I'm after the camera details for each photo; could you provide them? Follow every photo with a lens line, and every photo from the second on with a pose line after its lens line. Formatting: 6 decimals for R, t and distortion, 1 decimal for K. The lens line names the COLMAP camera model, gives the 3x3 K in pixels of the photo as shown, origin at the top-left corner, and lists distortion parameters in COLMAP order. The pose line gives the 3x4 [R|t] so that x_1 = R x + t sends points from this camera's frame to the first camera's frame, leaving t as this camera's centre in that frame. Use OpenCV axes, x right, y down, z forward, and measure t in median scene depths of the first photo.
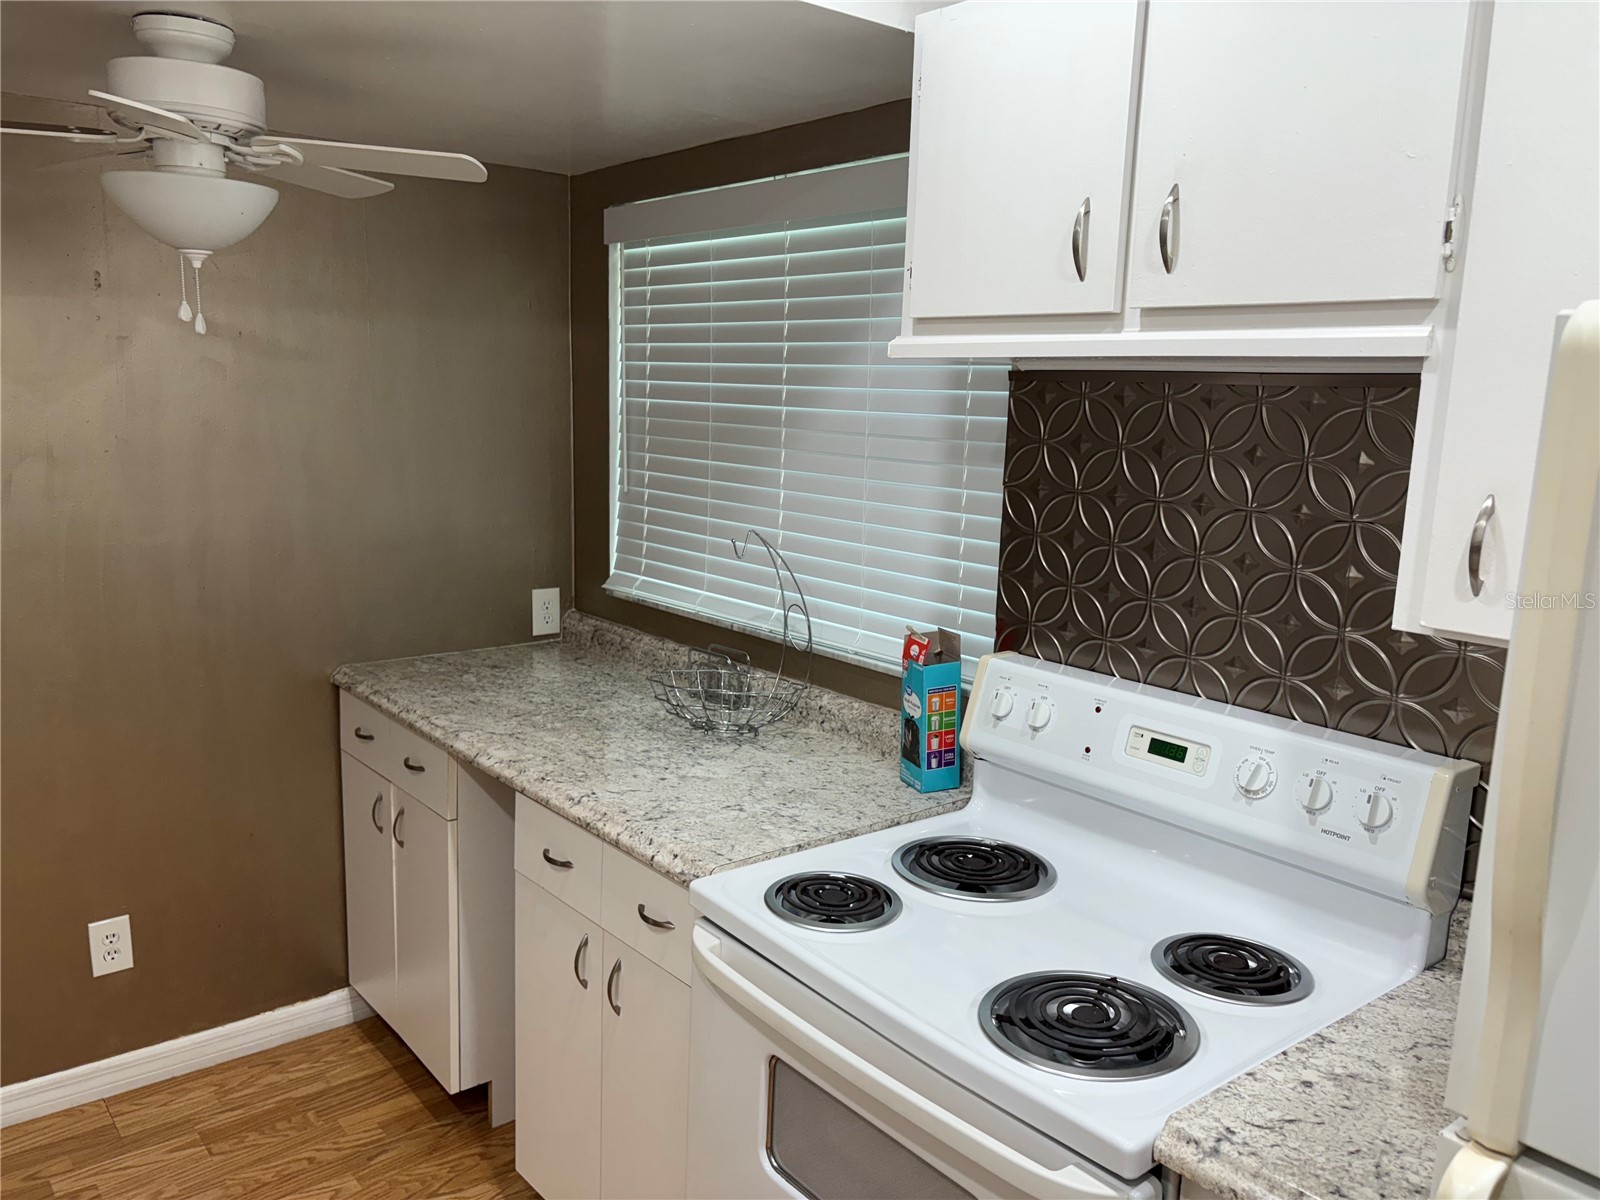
lens RADIAL K [[1214.2, 0, 796.8], [0, 1214.2, 607.1], [0, 0, 1]] dist [0.044809, -0.052000]
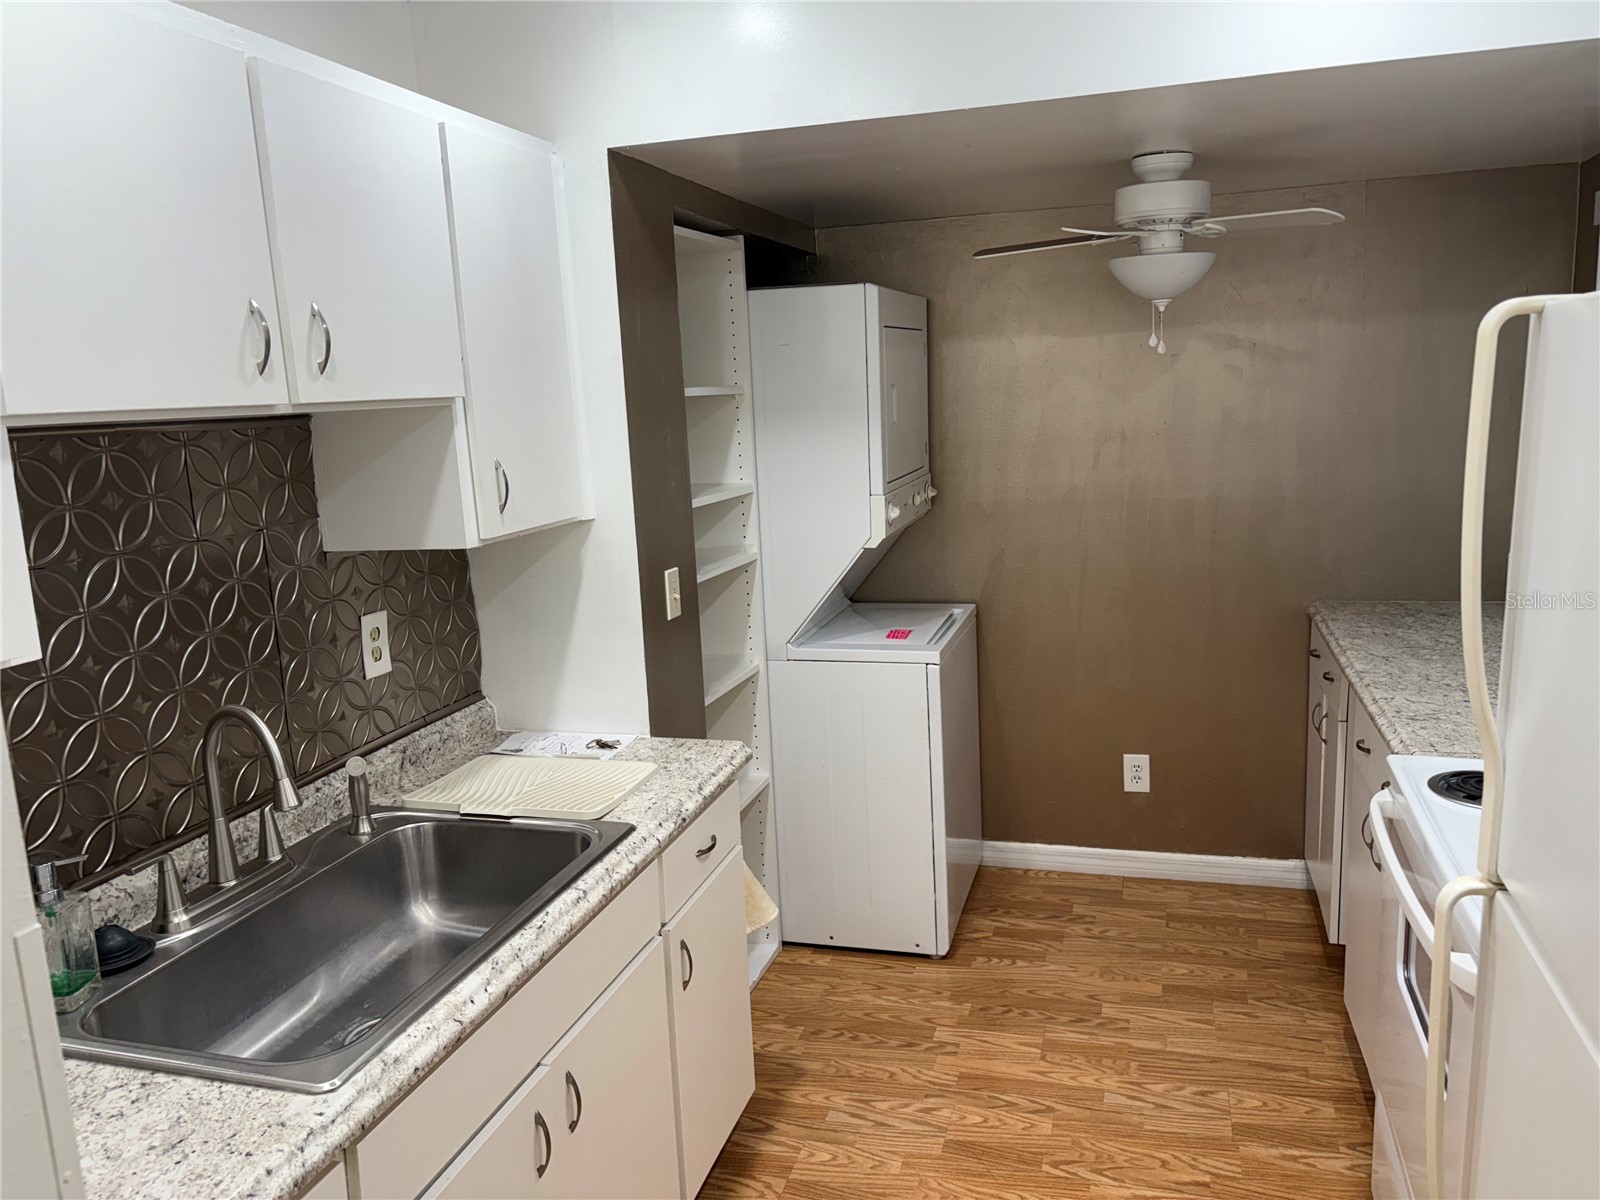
lens RADIAL K [[1214.2, 0, 806.9], [0, 1214.2, 598.6], [0, 0, 1]] dist [0.044809, -0.052000]
pose [[0.564275, 0.089168, -0.820757, 0.411965], [-0.087015, 0.995036, 0.048279, 0.034919], [0.820988, 0.044175, 0.569234, -0.166405]]
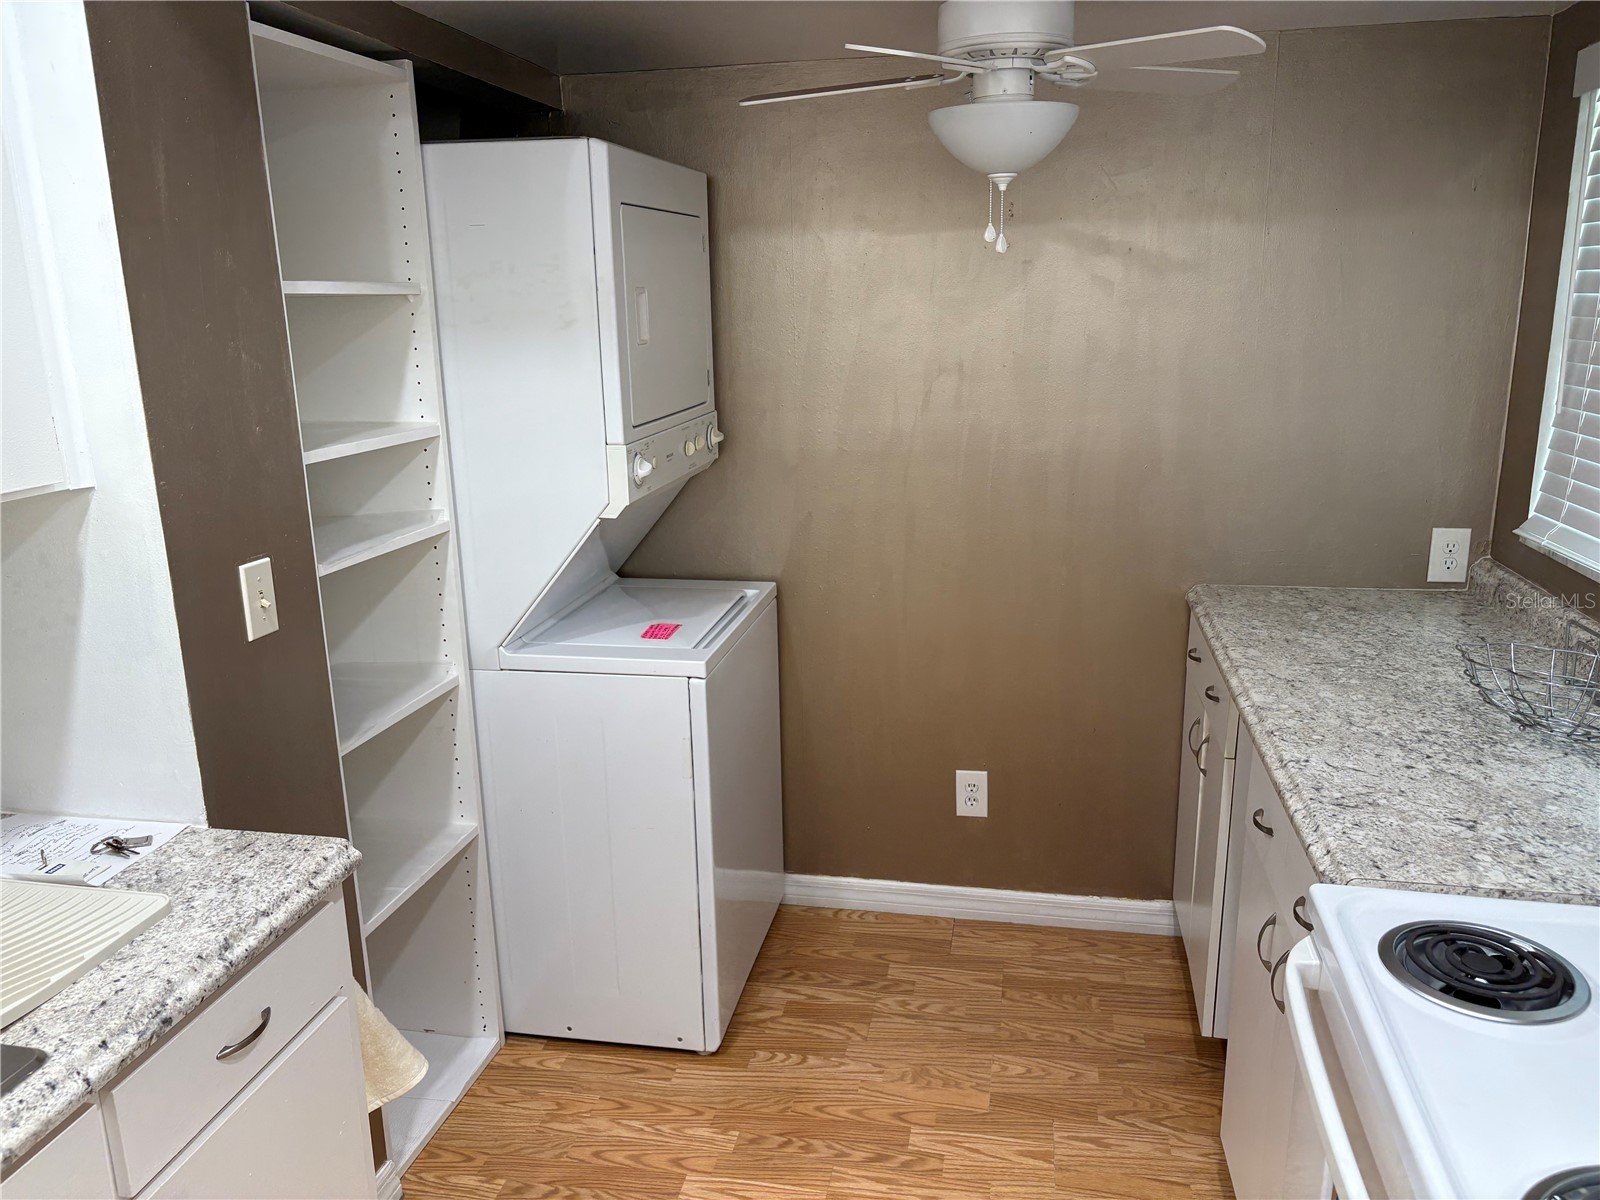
lens RADIAL K [[1214.2, 0, 802.2], [0, 1214.2, 606.4], [0, 0, 1]] dist [0.044809, -0.052000]
pose [[0.637716, 0.147810, -0.755957, 0.196911], [-0.099462, 0.989001, 0.109472, -0.012104], [0.763823, 0.005377, 0.645403, 0.132176]]
